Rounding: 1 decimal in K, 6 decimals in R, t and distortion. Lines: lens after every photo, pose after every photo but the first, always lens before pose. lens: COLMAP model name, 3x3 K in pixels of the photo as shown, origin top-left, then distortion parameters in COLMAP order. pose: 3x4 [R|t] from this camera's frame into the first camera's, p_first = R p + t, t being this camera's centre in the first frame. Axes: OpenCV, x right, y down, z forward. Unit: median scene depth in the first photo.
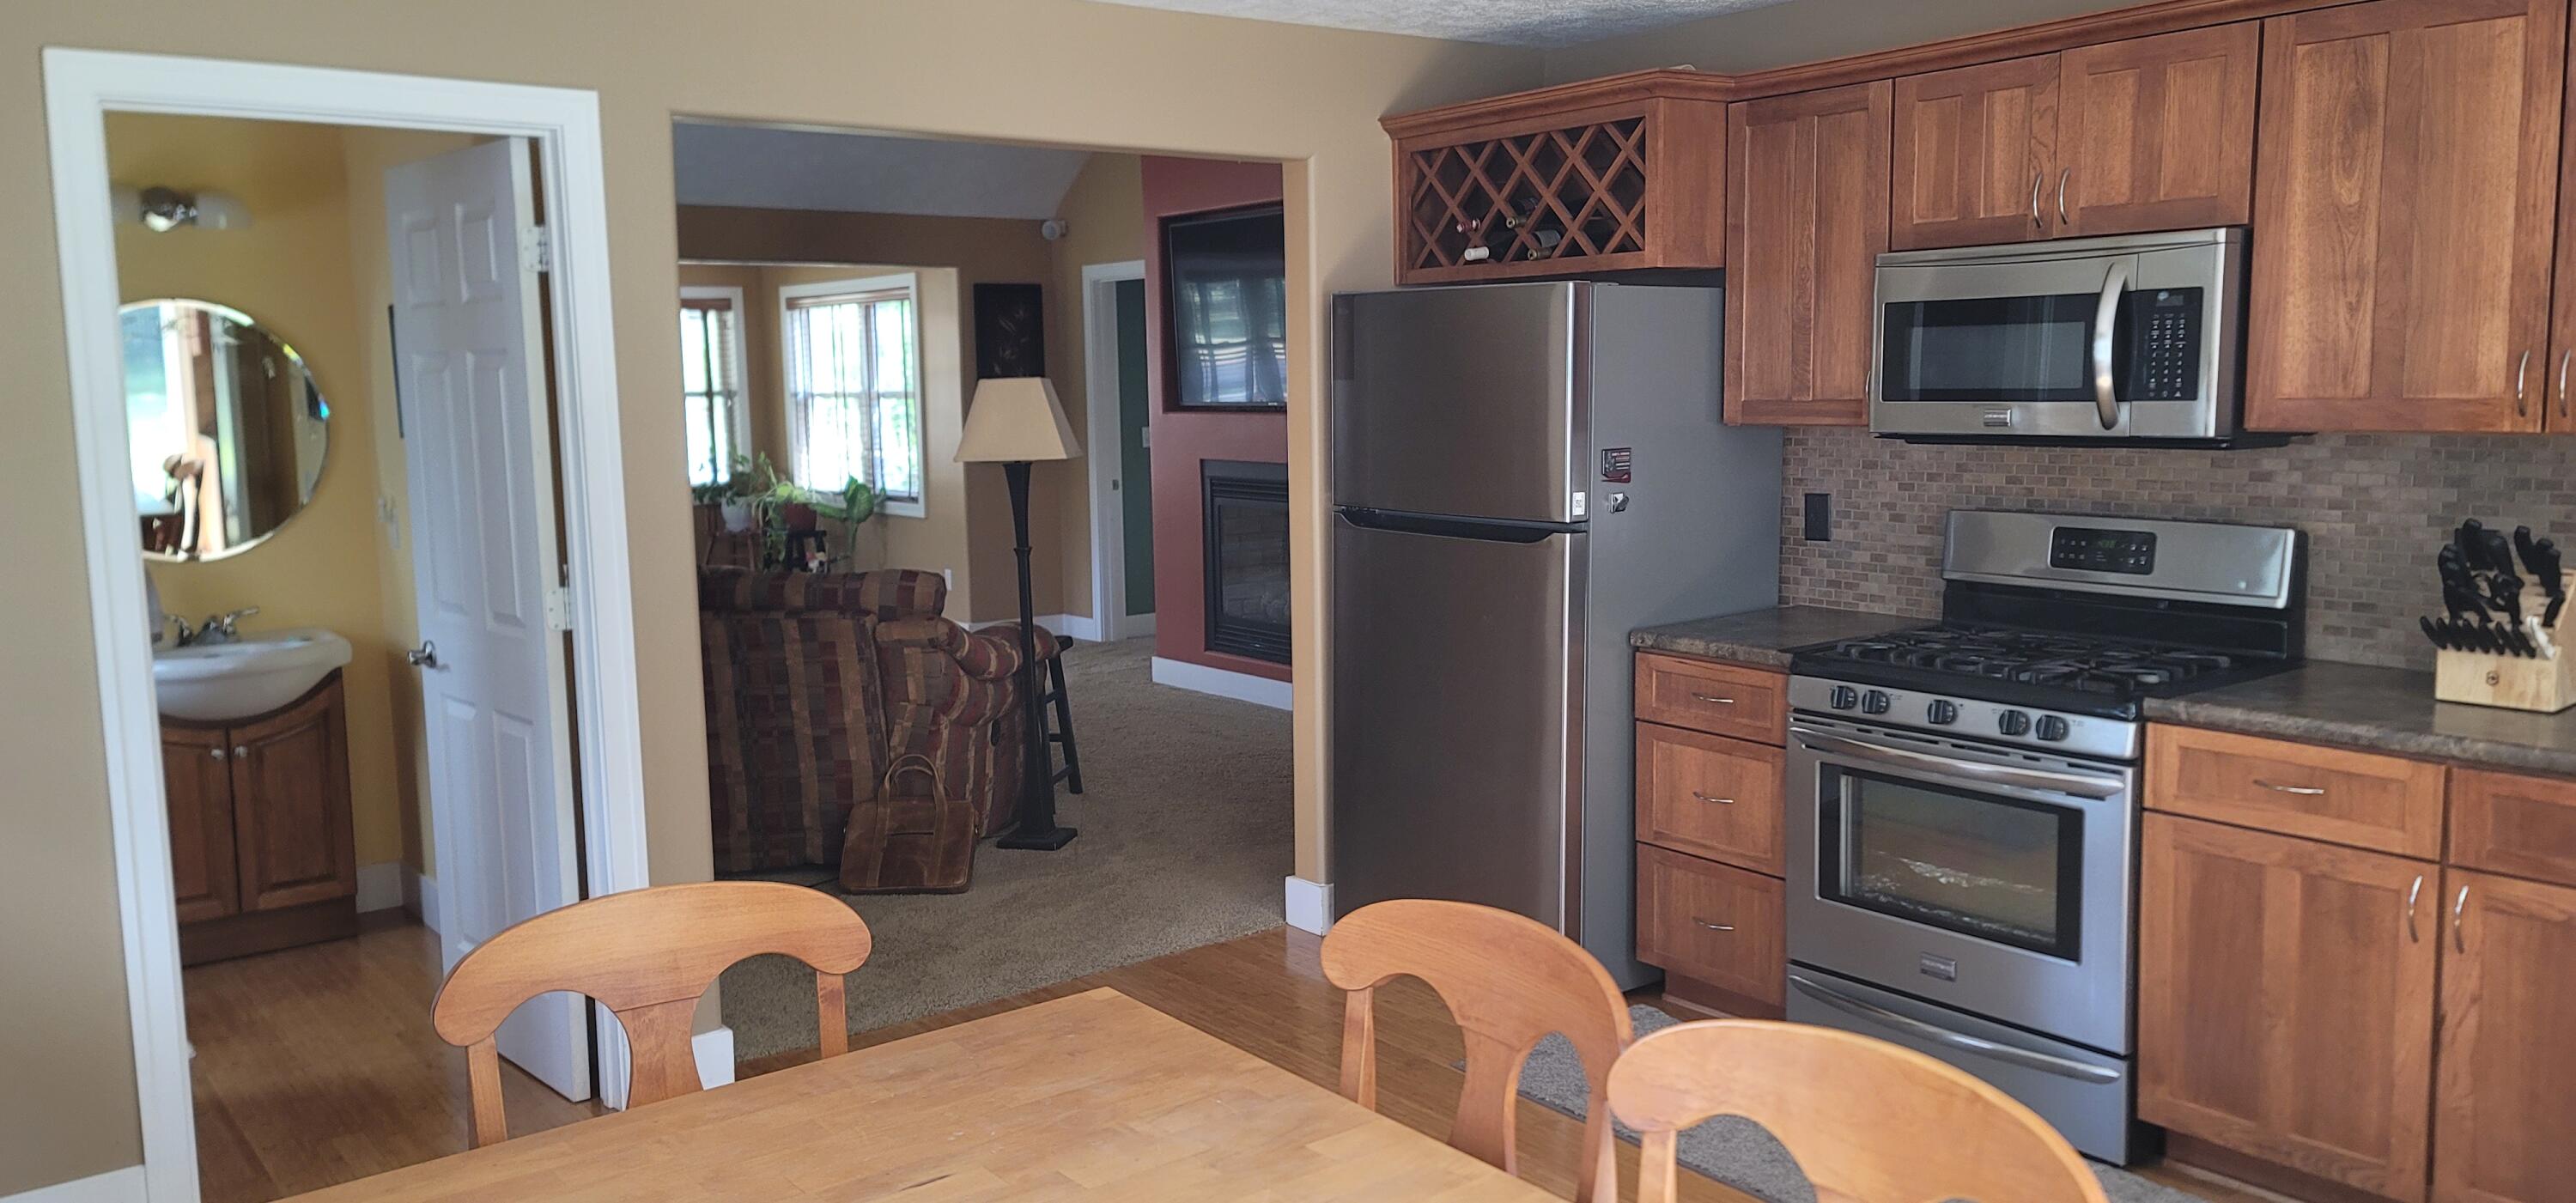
lens RADIAL K [[1876.8, 0, 1269.0], [0, 1876.8, 589.7], [0, 0, 1]] dist [0.097805, -0.068499]
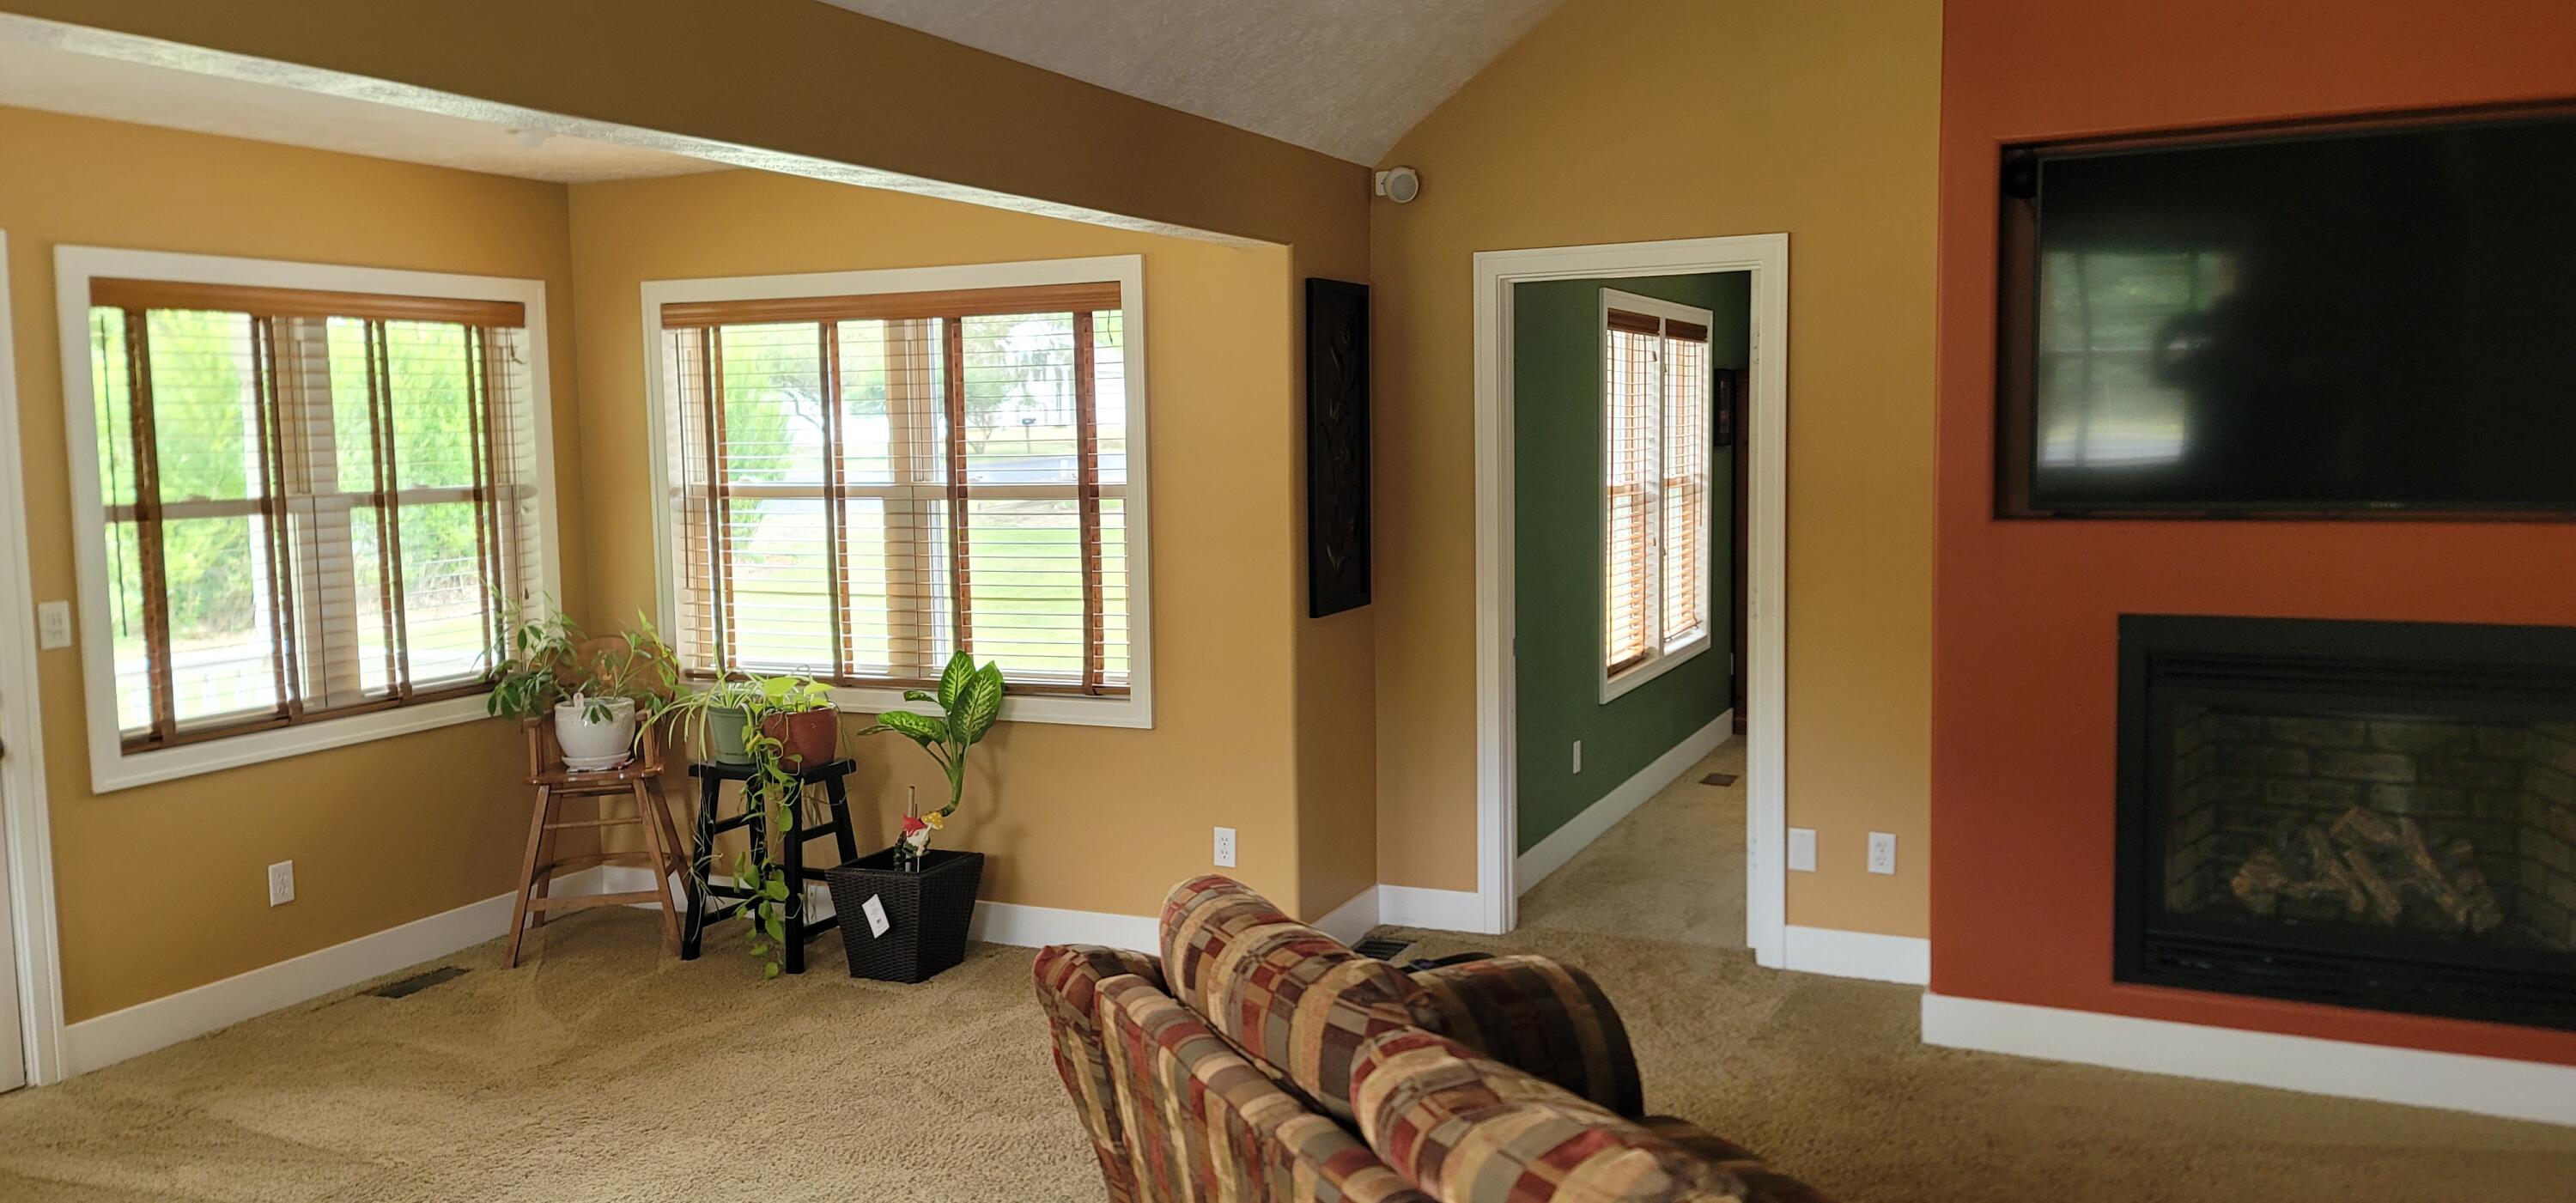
lens RADIAL K [[1876.8, 0, 1283.7], [0, 1876.8, 575.3], [0, 0, 1]] dist [0.097805, -0.068499]
pose [[0.885023, -0.036167, 0.464140, -0.912229], [0.056380, 0.997966, -0.029741, -0.147168], [-0.462120, 0.052489, 0.885262, 1.231786]]
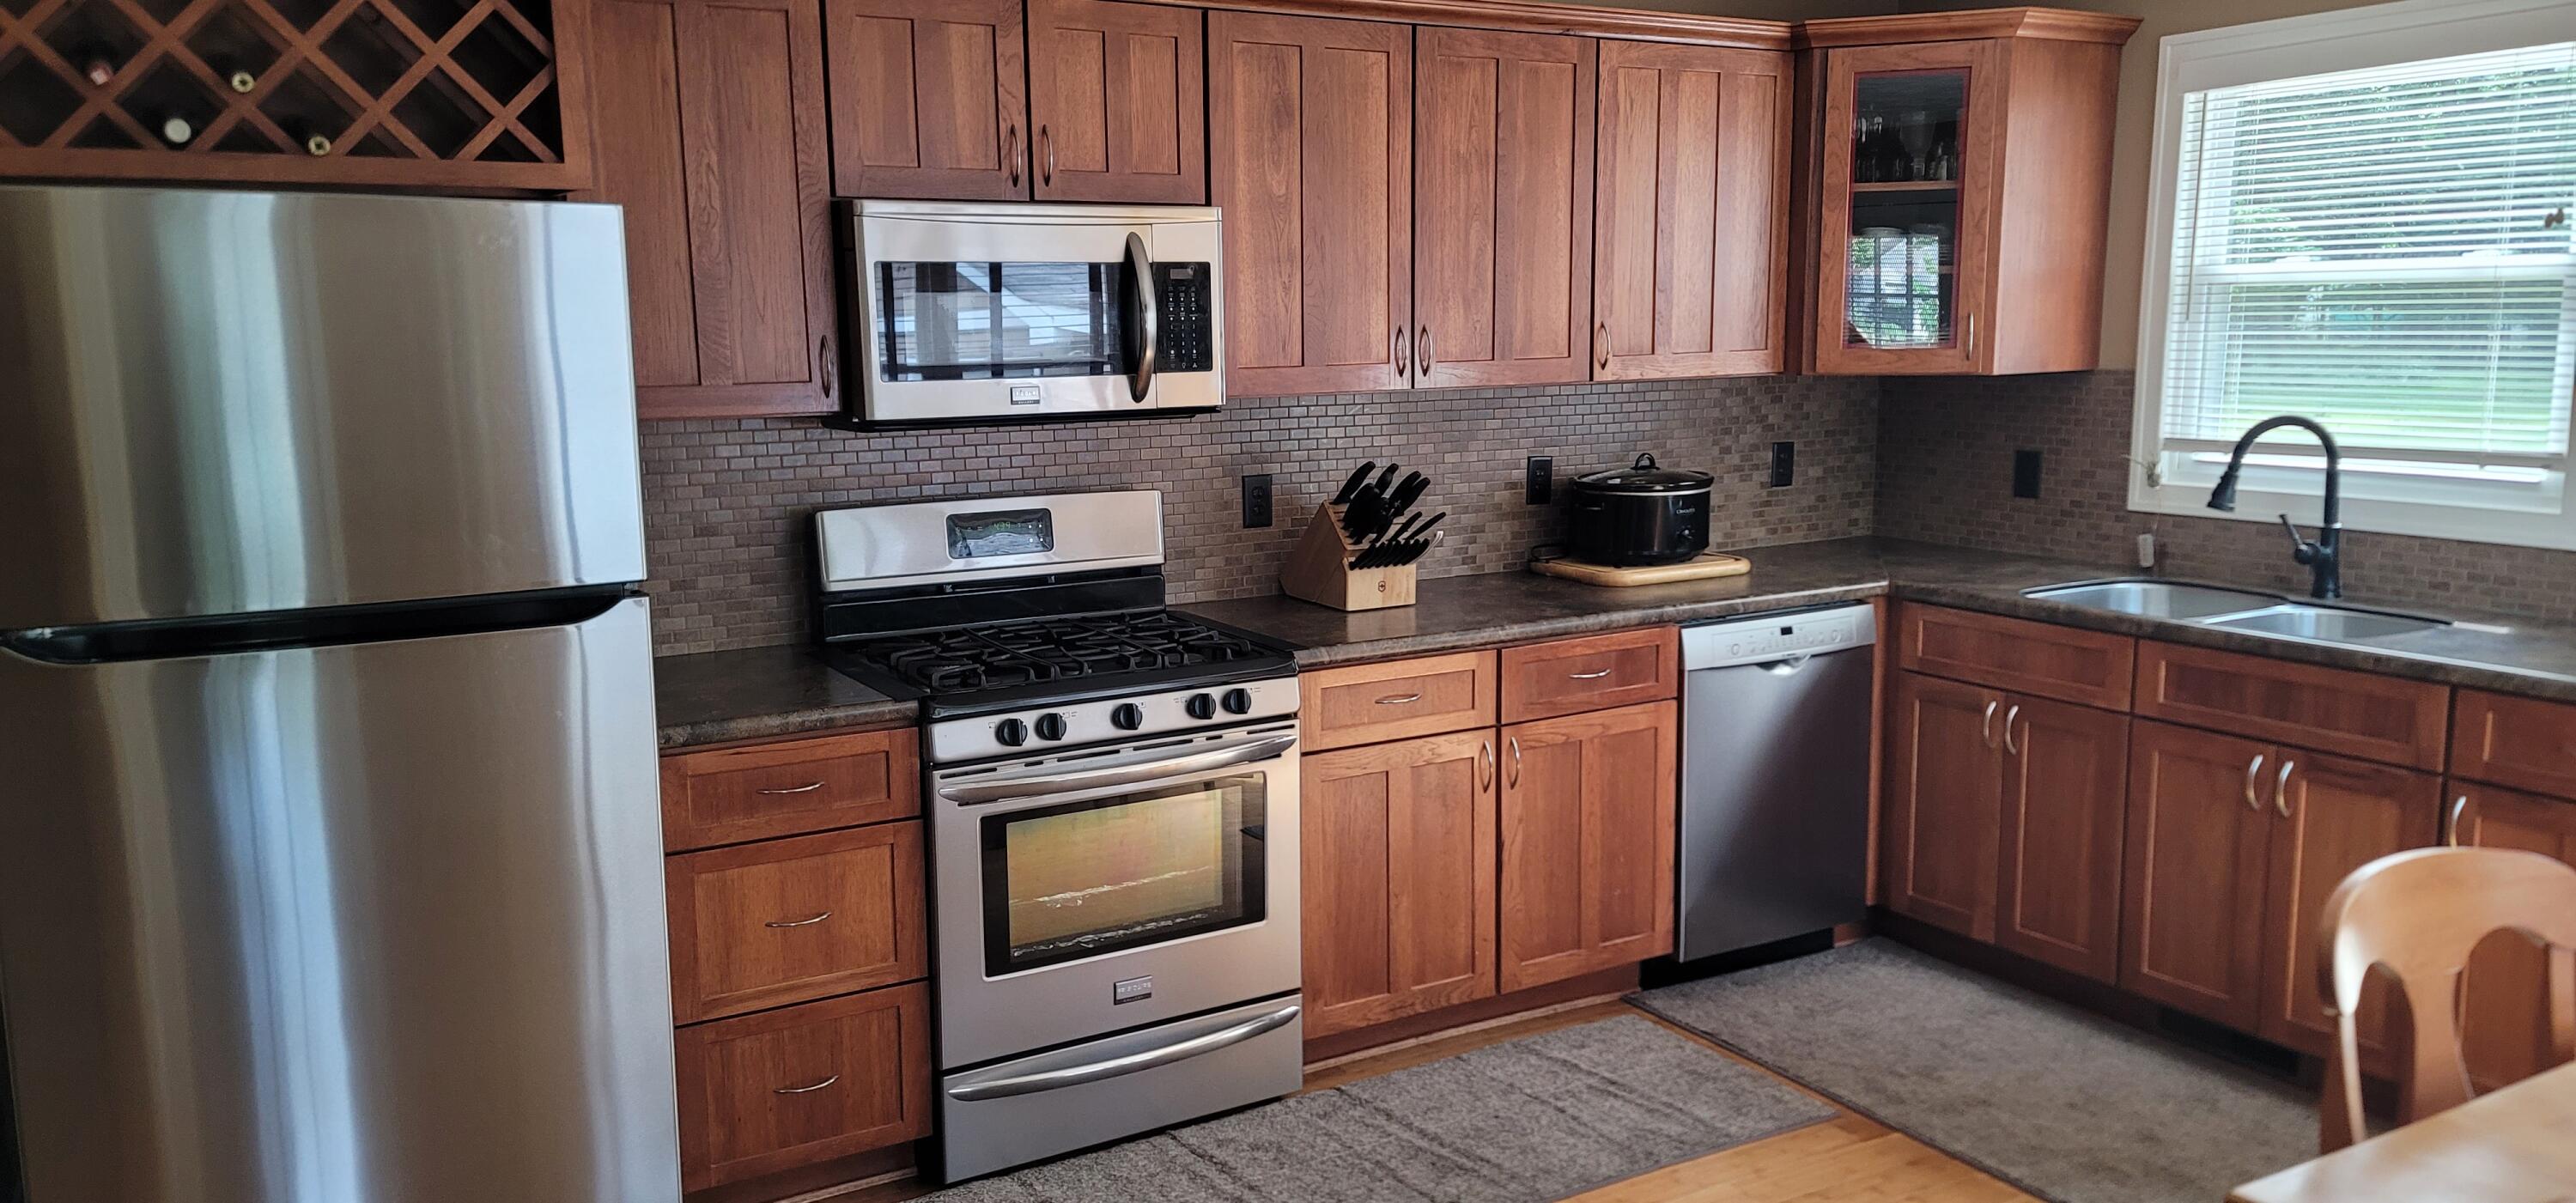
lens RADIAL K [[1876.8, 0, 1289.6], [0, 1876.8, 618.5], [0, 0, 1]] dist [0.097805, -0.068499]
pose [[0.134038, -0.148531, 0.979782, -0.425386], [0.128724, 0.982936, 0.131400, -0.075012], [-0.982580, 0.108509, 0.150870, 0.641169]]
